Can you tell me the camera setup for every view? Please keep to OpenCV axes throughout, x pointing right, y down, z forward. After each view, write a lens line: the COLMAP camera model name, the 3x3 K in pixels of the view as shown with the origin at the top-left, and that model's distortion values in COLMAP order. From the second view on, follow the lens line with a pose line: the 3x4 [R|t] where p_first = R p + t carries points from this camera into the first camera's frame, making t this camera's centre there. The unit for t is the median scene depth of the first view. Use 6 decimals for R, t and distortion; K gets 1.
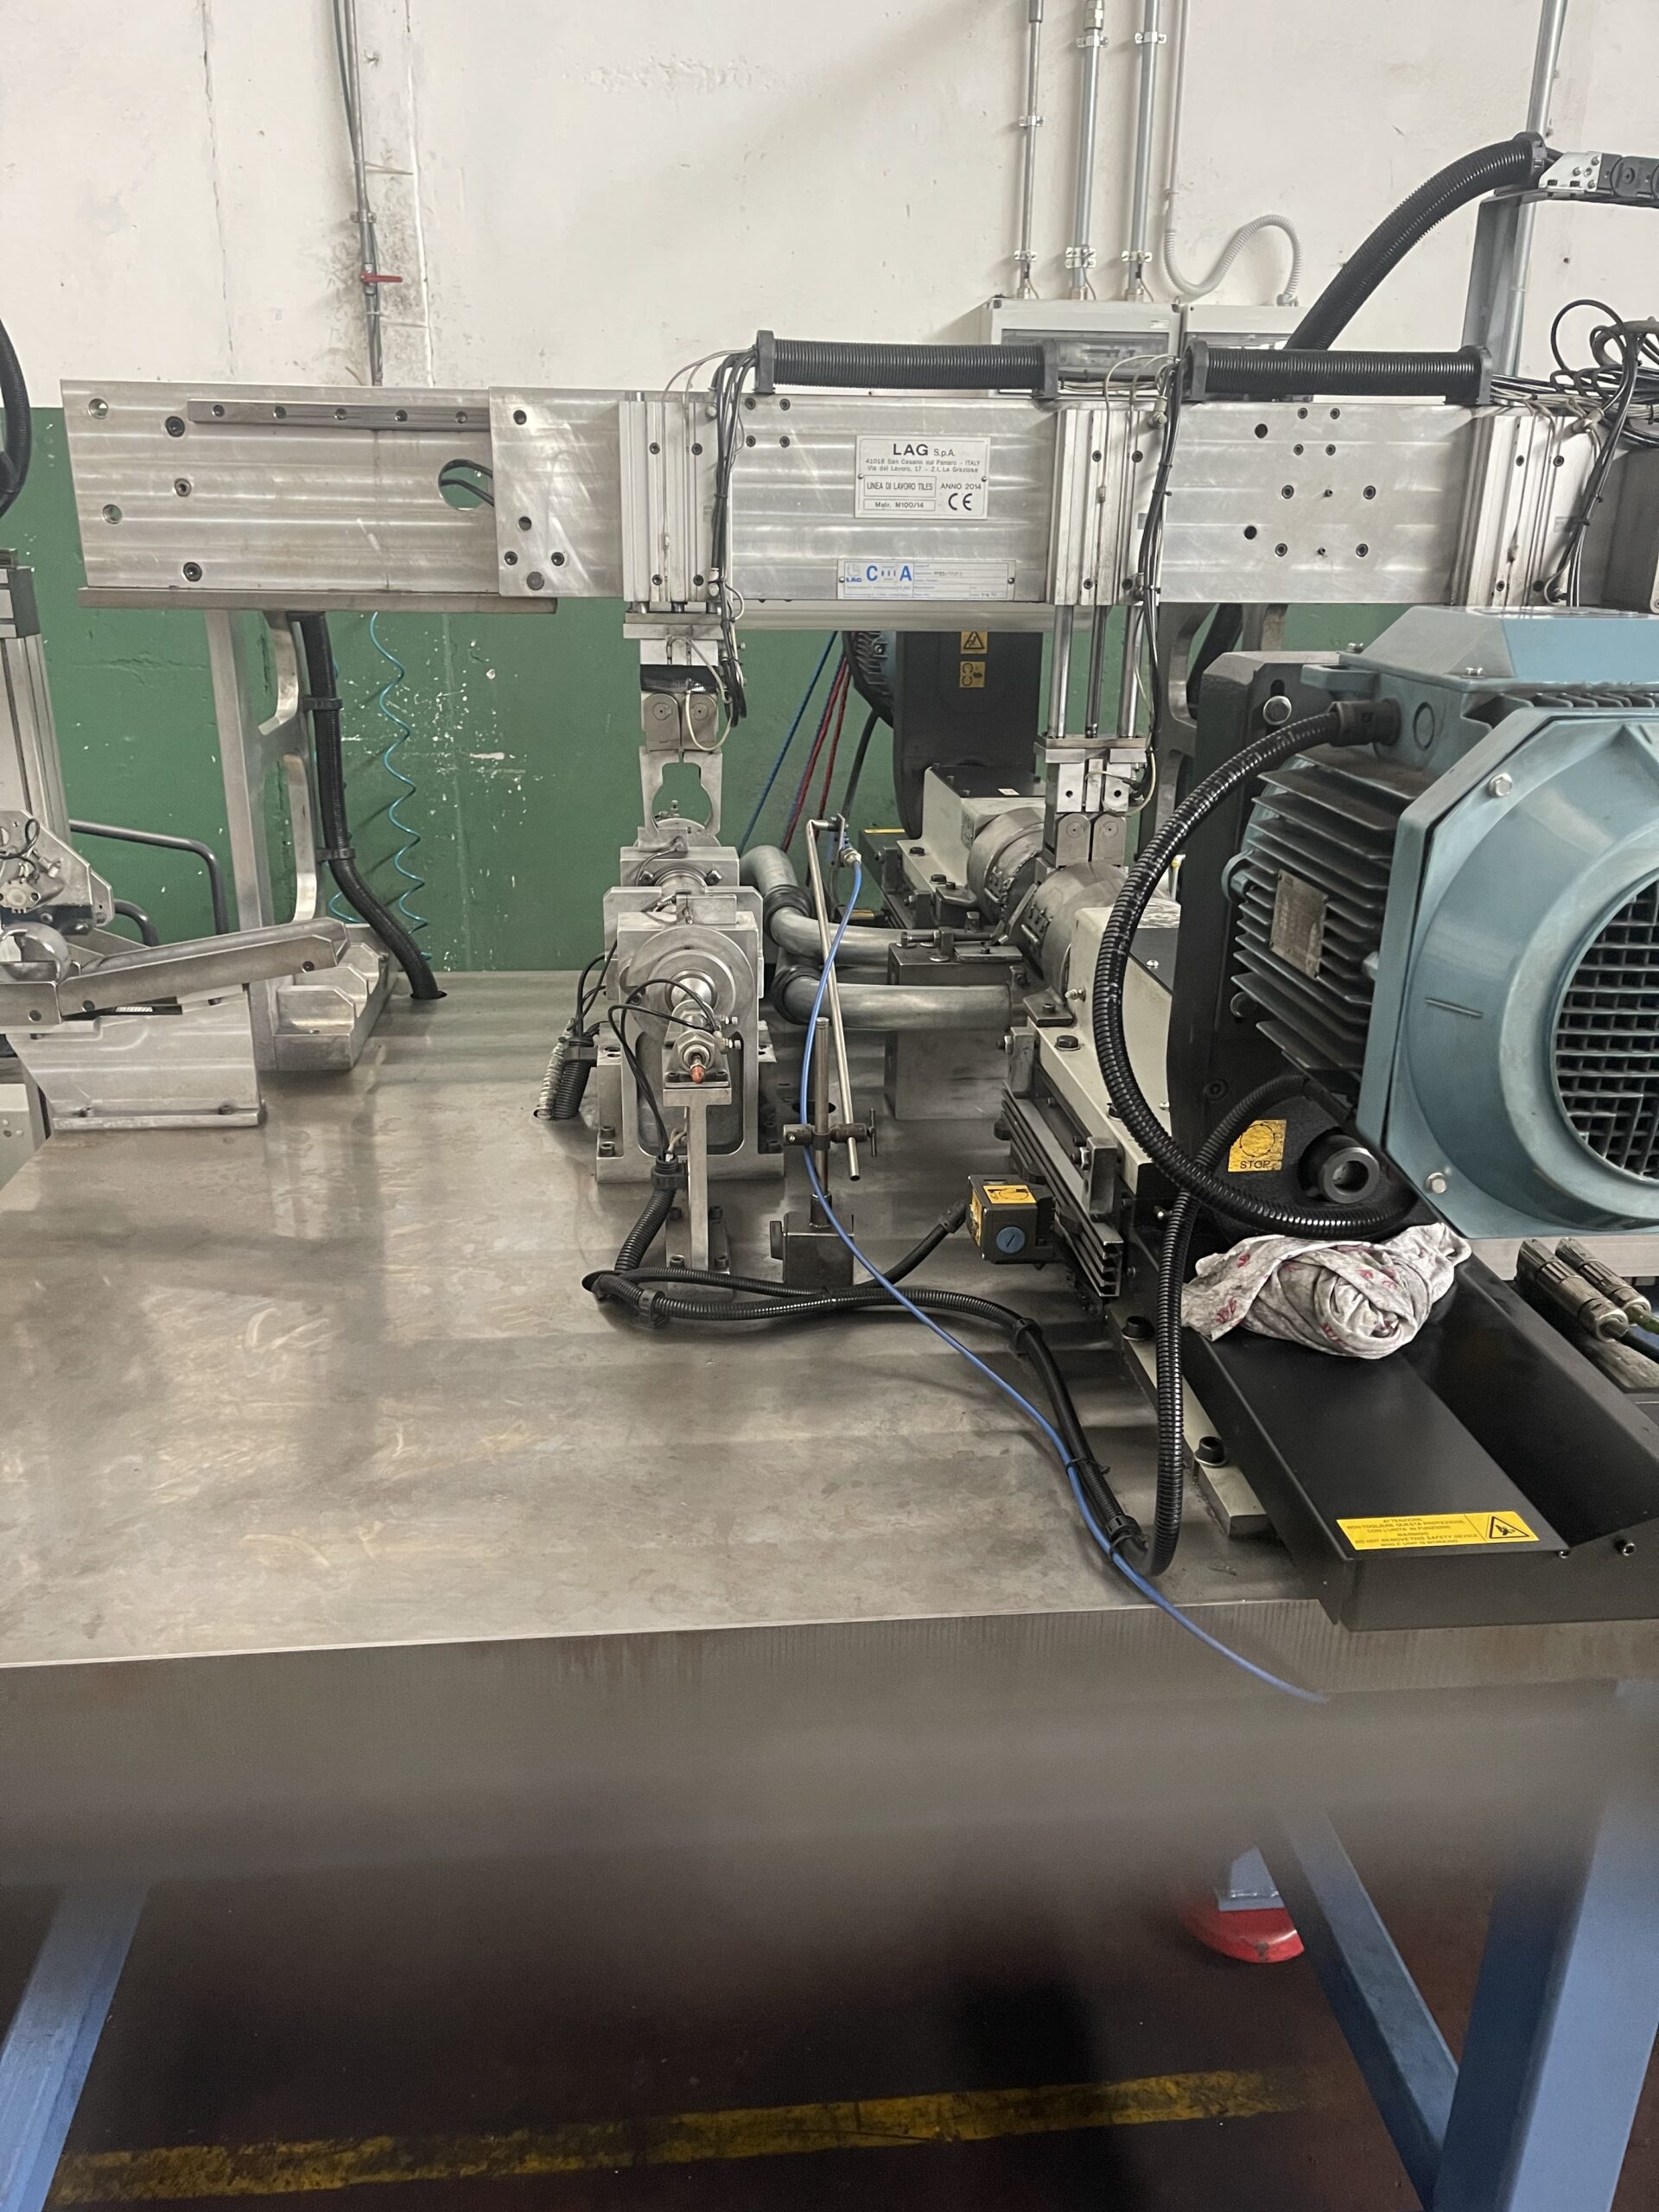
lens RADIAL K [[1678.1, 0, 829.5], [0, 1678.1, 1106.0], [0, 0, 1]] dist [0.071827, -0.085373]
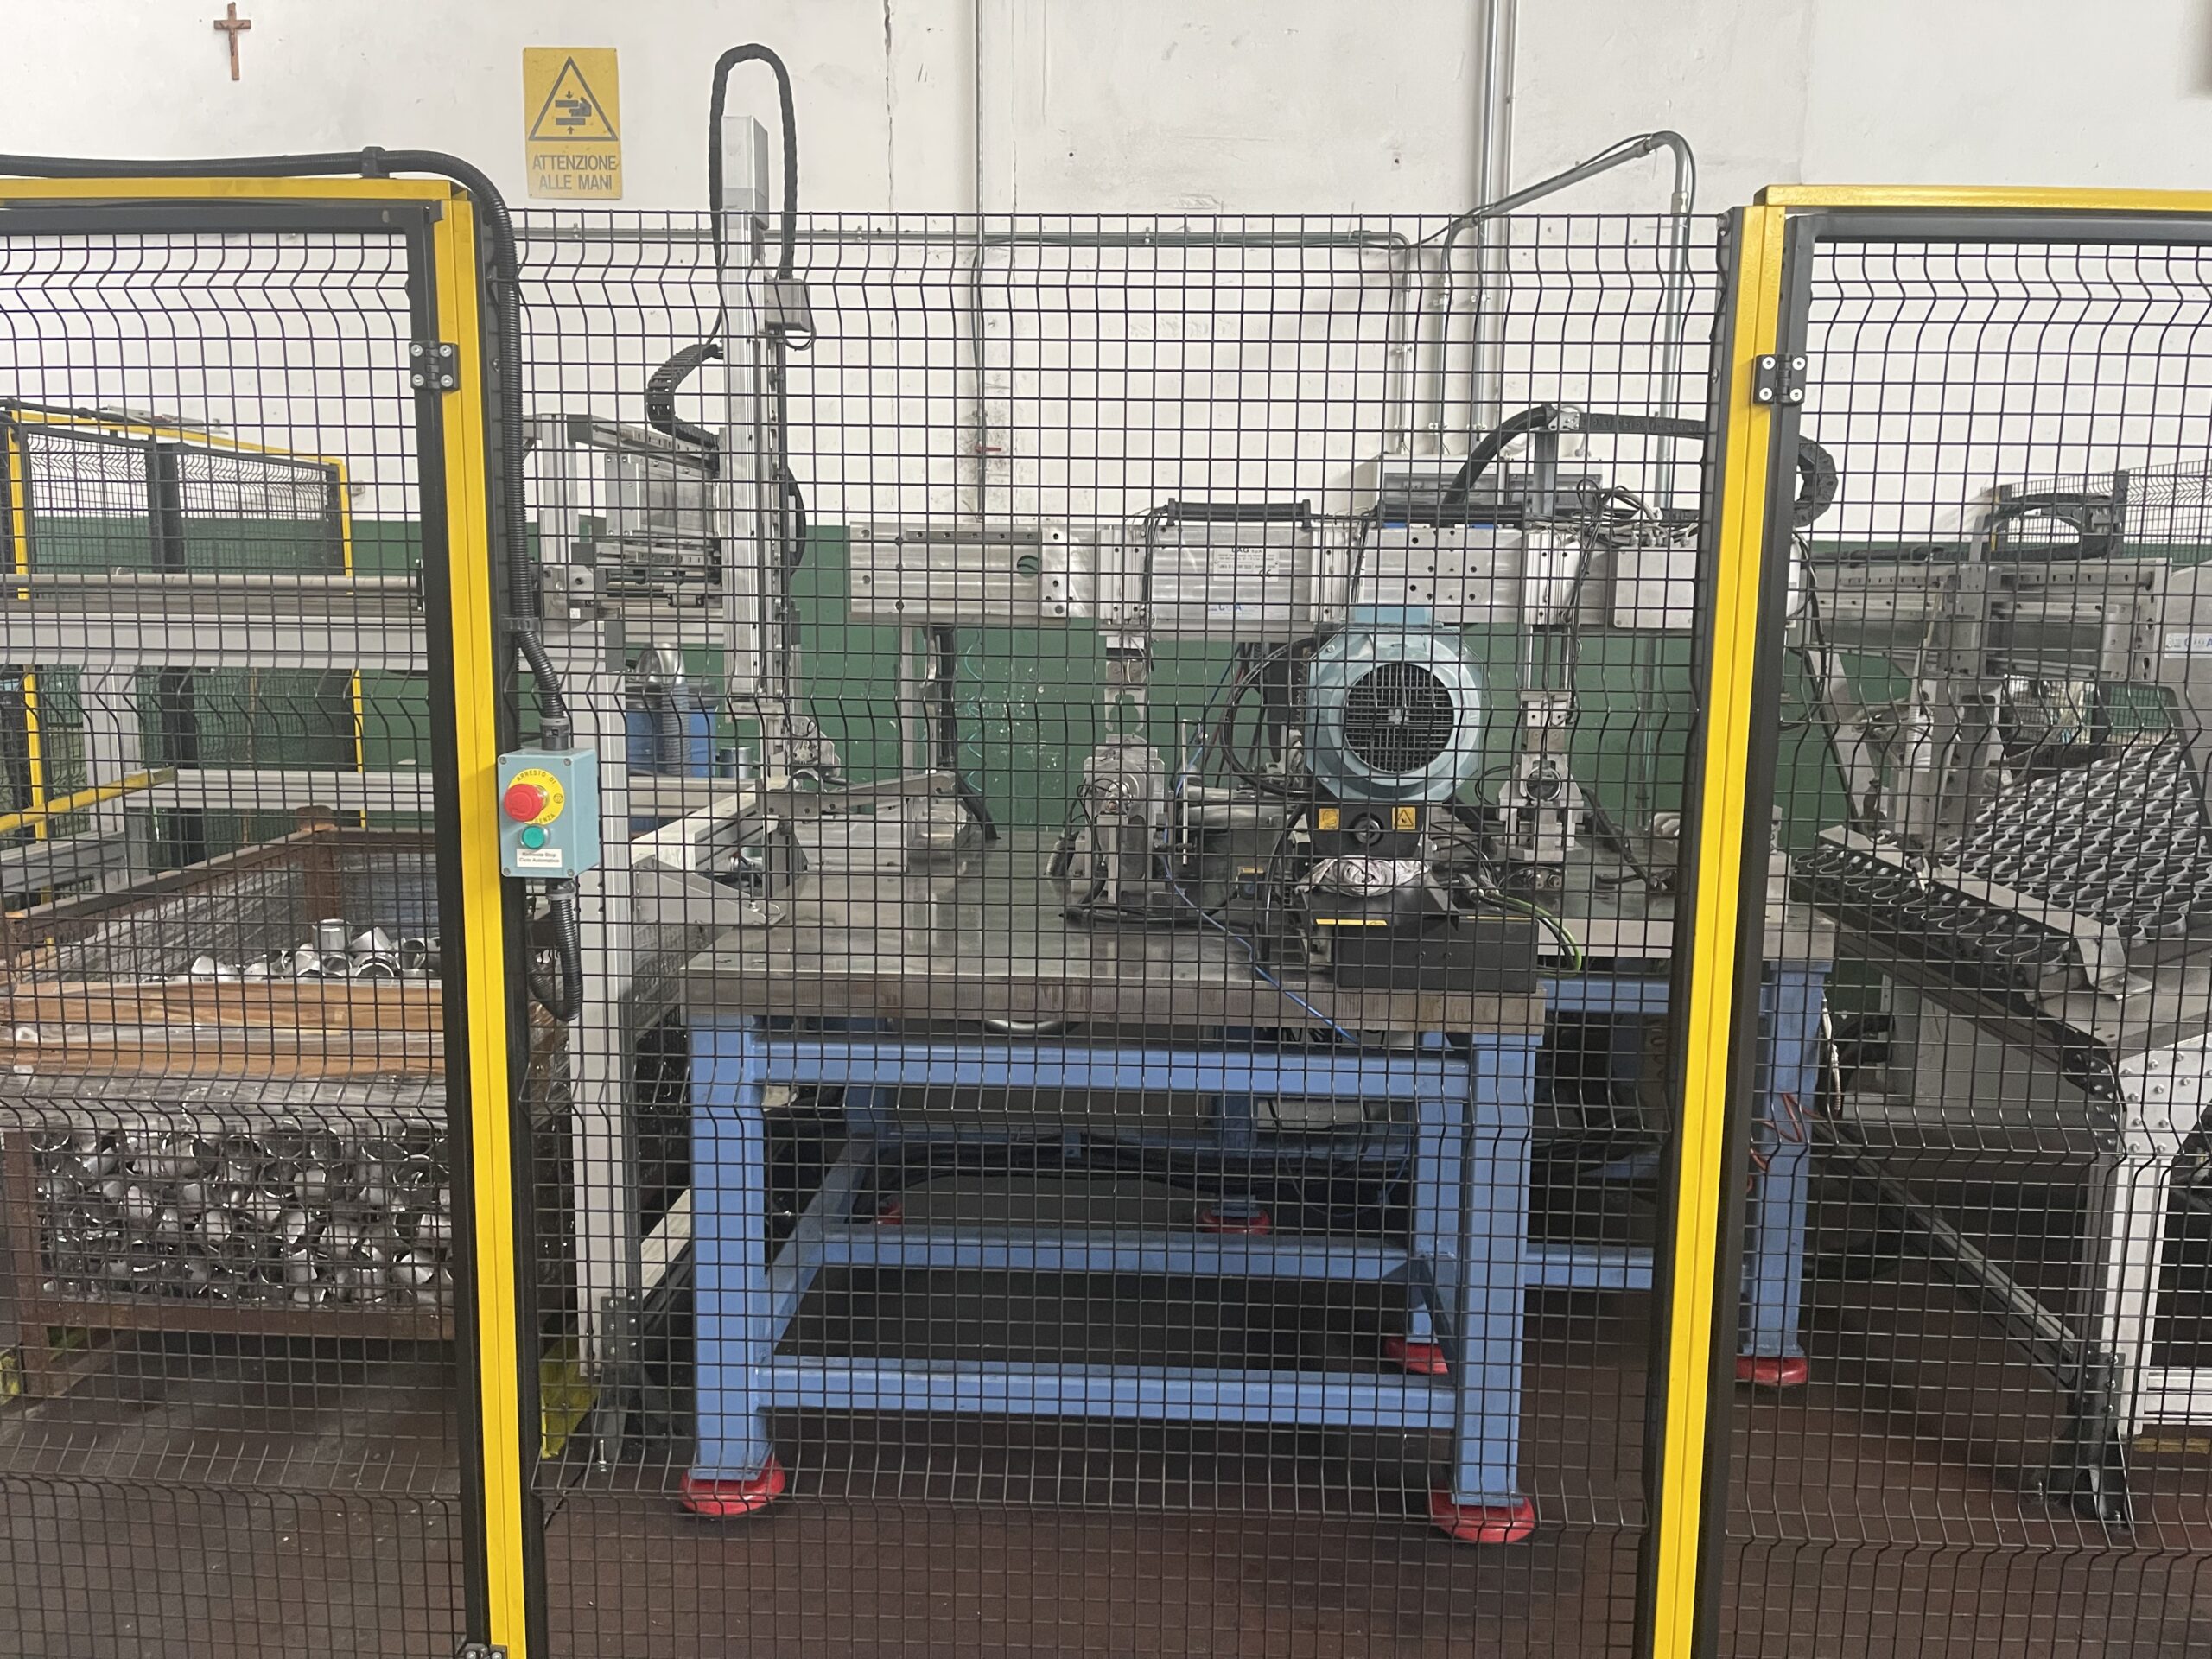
lens RADIAL K [[1678.1, 0, 1106.0], [0, 1678.1, 829.5], [0, 0, 1]] dist [0.071827, -0.085373]
pose [[0.987748, 0.022880, -0.154373, 0.208751], [-0.053343, 0.979113, -0.196196, 0.357236], [0.146660, 0.202027, 0.968337, -0.939540]]
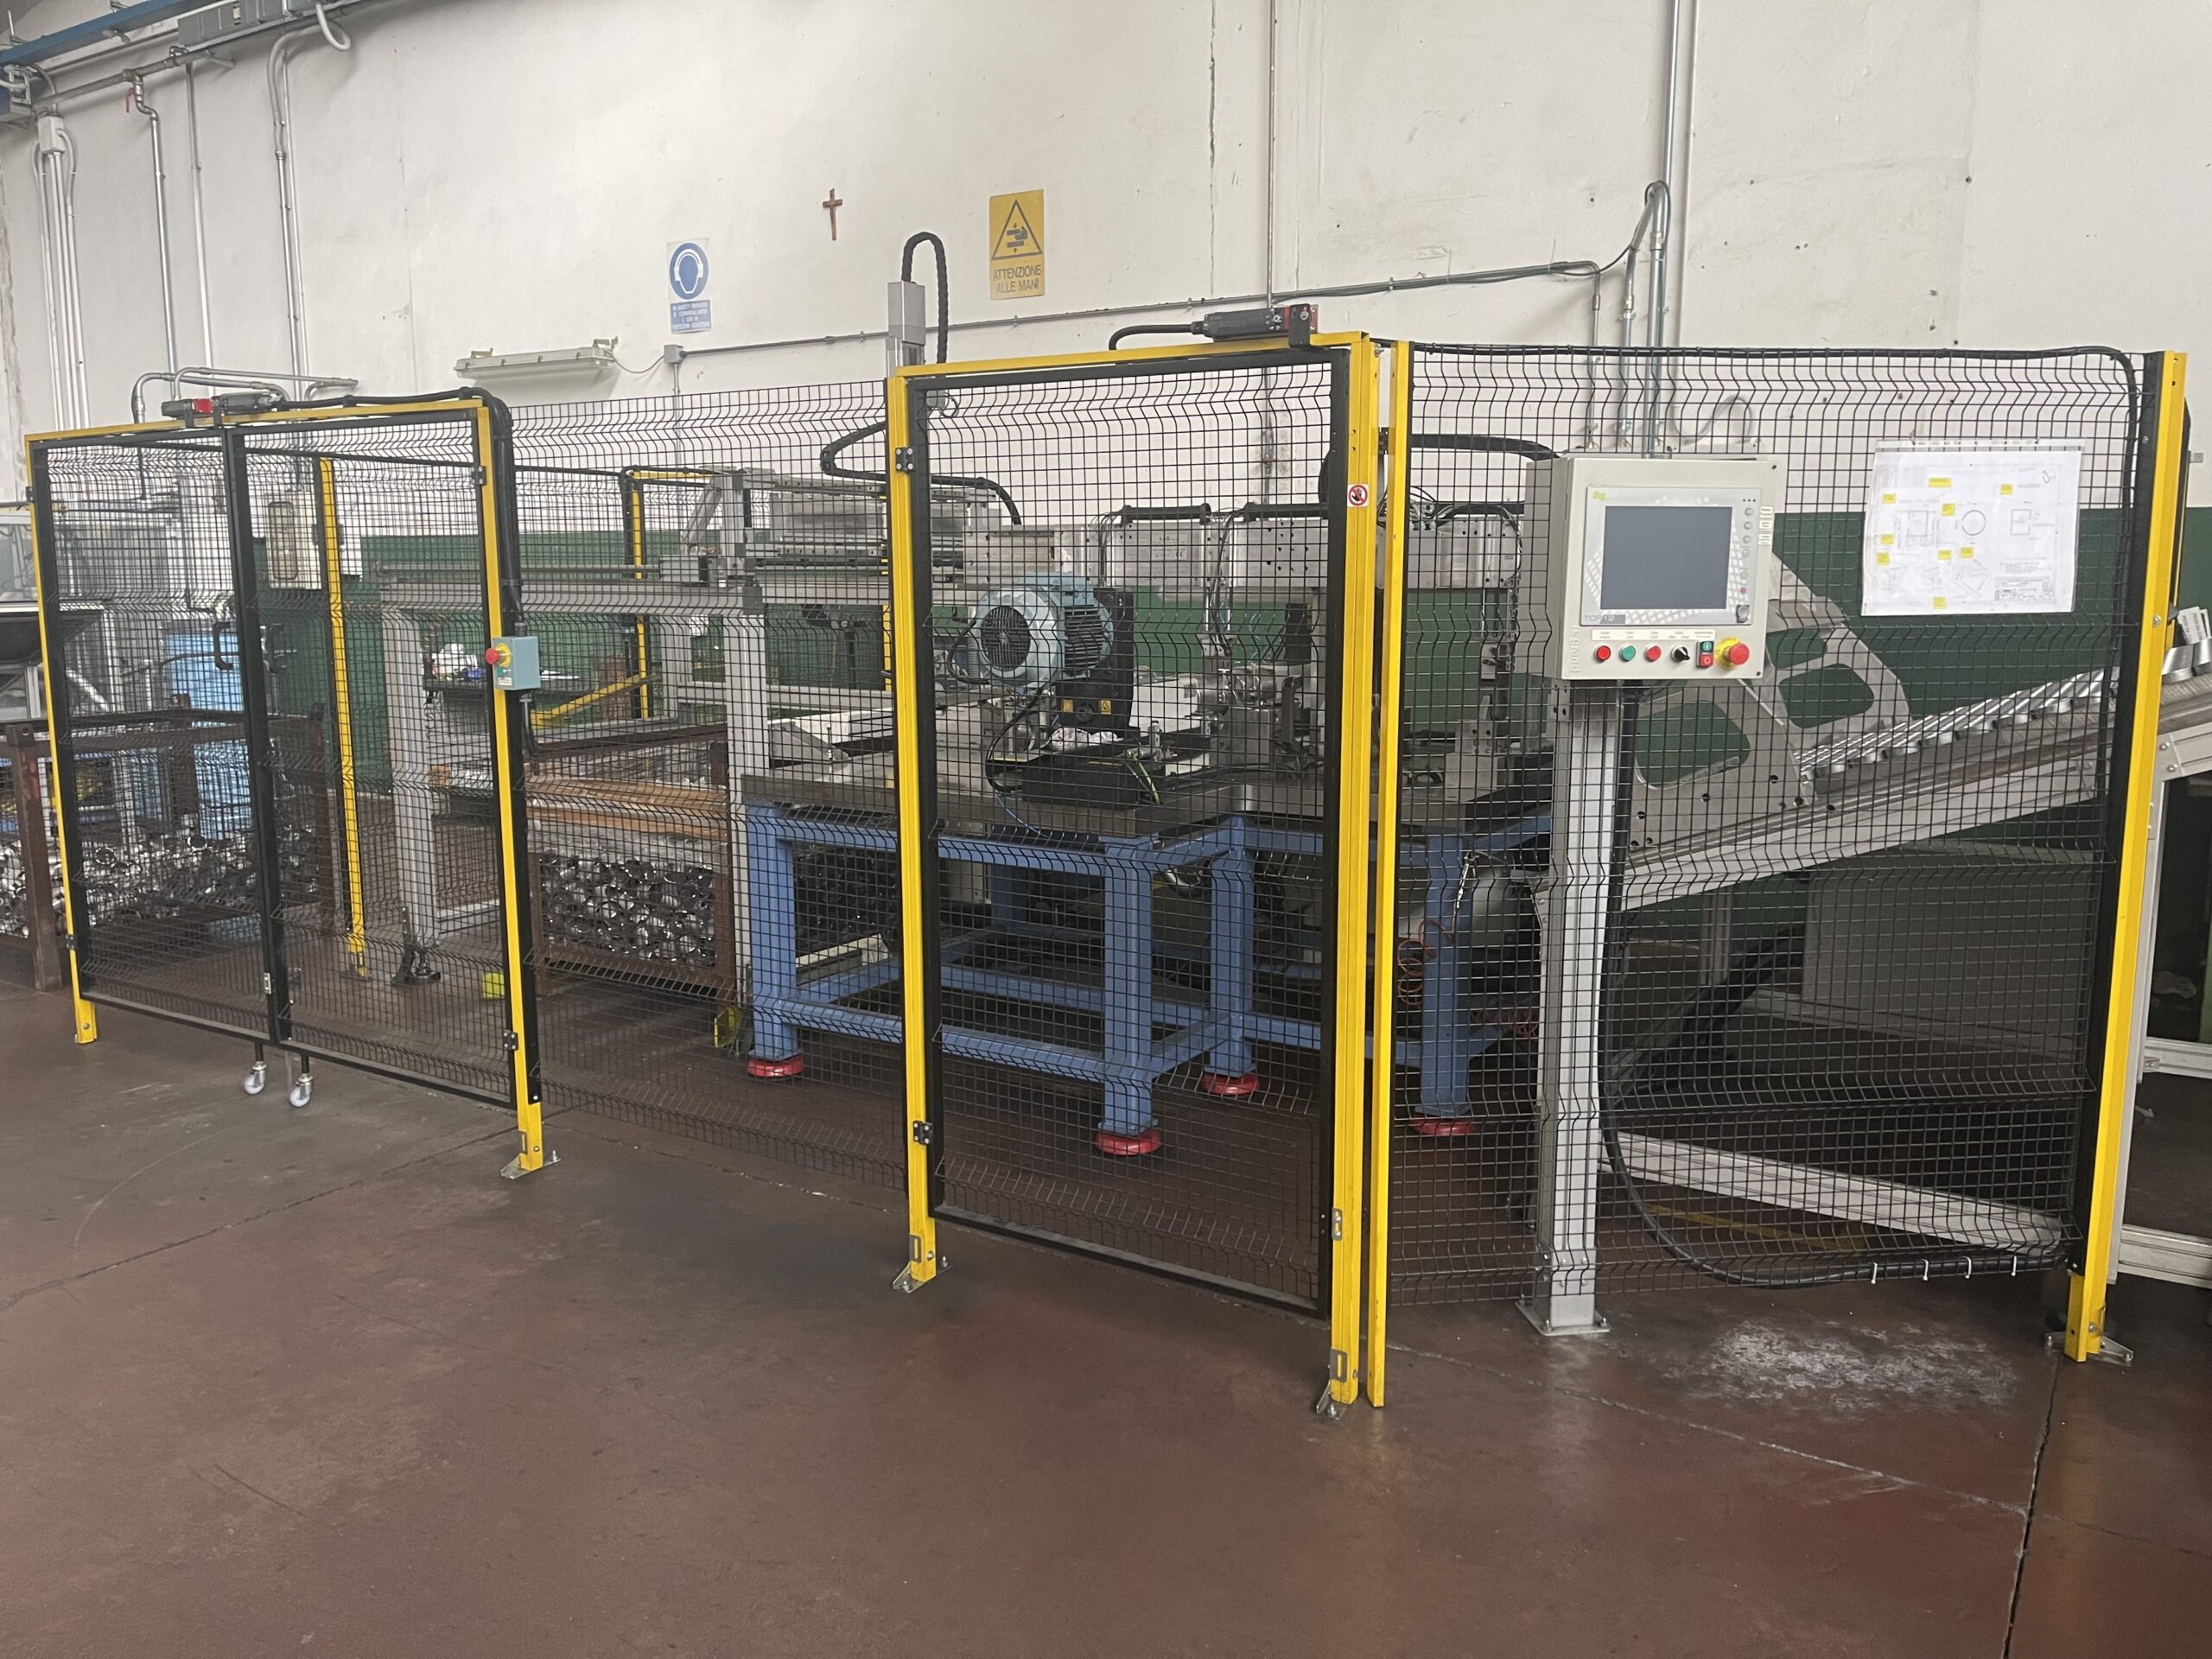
lens RADIAL K [[1678.1, 0, 1106.0], [0, 1678.1, 829.5], [0, 0, 1]] dist [0.071827, -0.085373]
pose [[0.779805, 0.086055, -0.620079, 1.897323], [-0.202583, 0.971899, -0.119885, 0.513659], [0.592338, 0.219104, 0.775325, -1.312886]]
